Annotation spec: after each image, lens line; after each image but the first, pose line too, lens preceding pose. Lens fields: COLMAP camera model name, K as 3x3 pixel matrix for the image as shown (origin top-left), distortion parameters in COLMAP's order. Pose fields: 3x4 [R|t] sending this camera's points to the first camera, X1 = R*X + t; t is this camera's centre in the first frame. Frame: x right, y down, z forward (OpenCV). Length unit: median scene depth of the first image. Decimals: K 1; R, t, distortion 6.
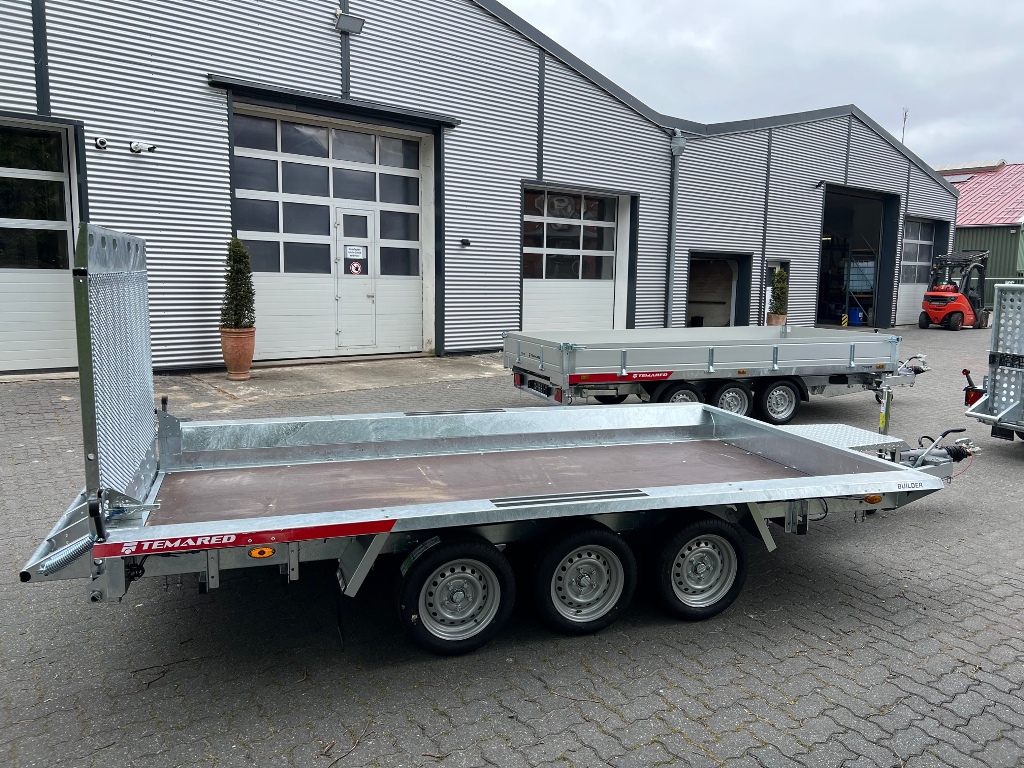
lens RADIAL K [[773.1, 0, 507.8], [0, 773.1, 382.4], [0, 0, 1]] dist [0.076003, -0.099274]
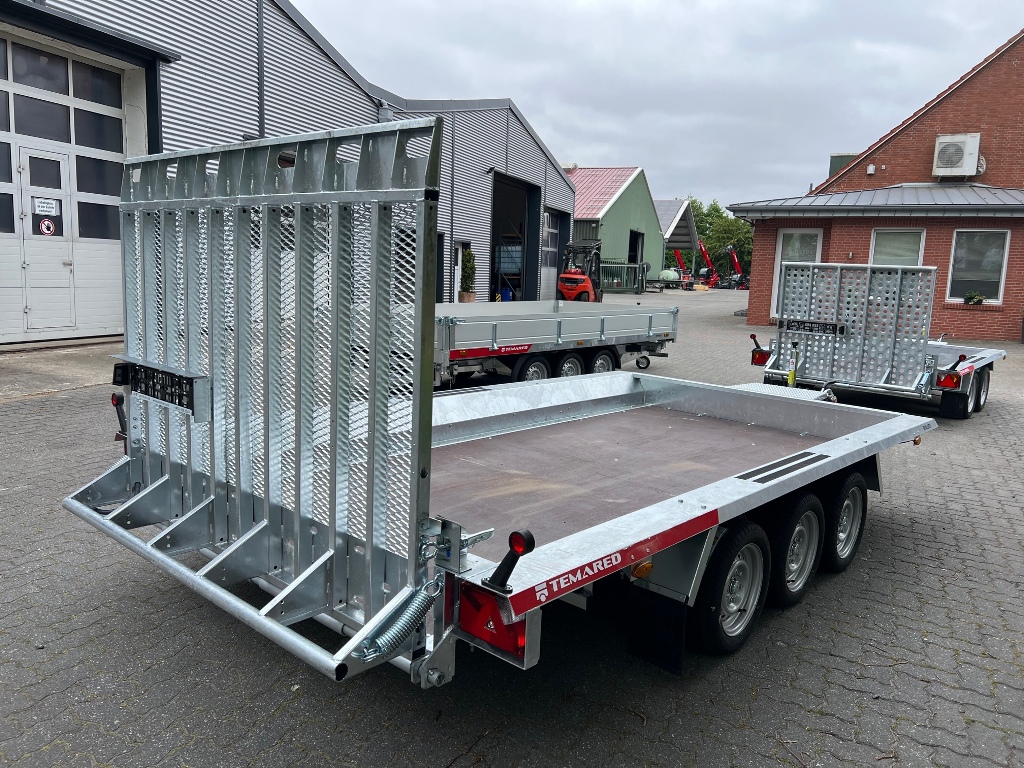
lens RADIAL K [[773.1, 0, 507.8], [0, 773.1, 382.4], [0, 0, 1]] dist [0.076003, -0.099274]
pose [[0.869225, -0.054416, 0.491413, -0.188106], [0.042721, 0.998474, 0.034999, -0.000569], [-0.492567, -0.009429, 0.870223, 0.091639]]
